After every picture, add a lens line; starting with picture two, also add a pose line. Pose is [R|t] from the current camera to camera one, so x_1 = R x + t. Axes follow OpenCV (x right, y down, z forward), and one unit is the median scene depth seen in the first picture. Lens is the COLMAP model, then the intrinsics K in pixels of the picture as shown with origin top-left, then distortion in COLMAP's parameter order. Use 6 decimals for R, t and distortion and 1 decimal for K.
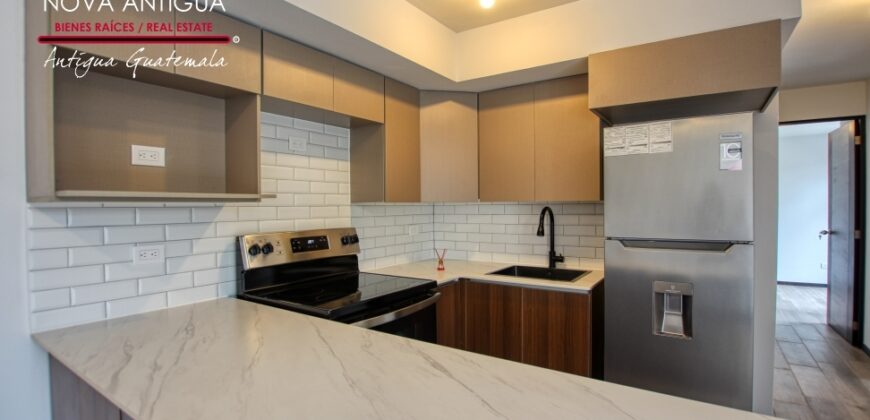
lens RADIAL K [[412.9, 0, 437.1], [0, 412.9, 210.5], [0, 0, 1]] dist [-0.022726, -0.001750]
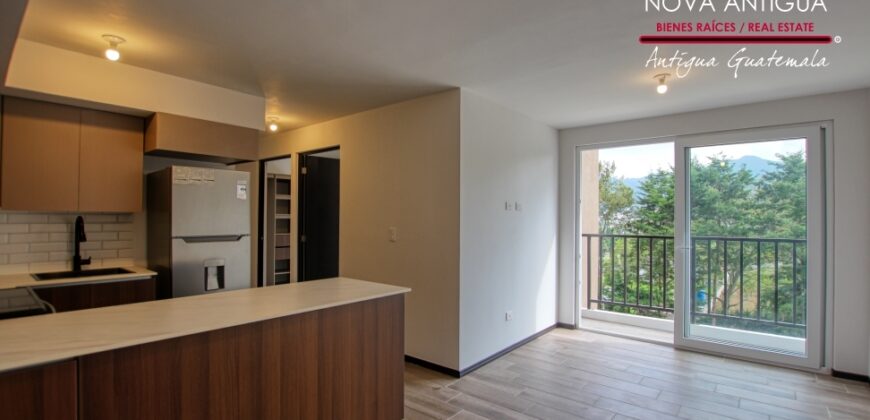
lens RADIAL K [[412.9, 0, 433.7], [0, 412.9, 212.4], [0, 0, 1]] dist [-0.022726, -0.001750]
pose [[0.117767, 0.022859, 0.992778, -0.731714], [0.001664, 0.999729, -0.023216, 0.008268], [-0.993040, 0.004386, 0.117697, -0.100467]]
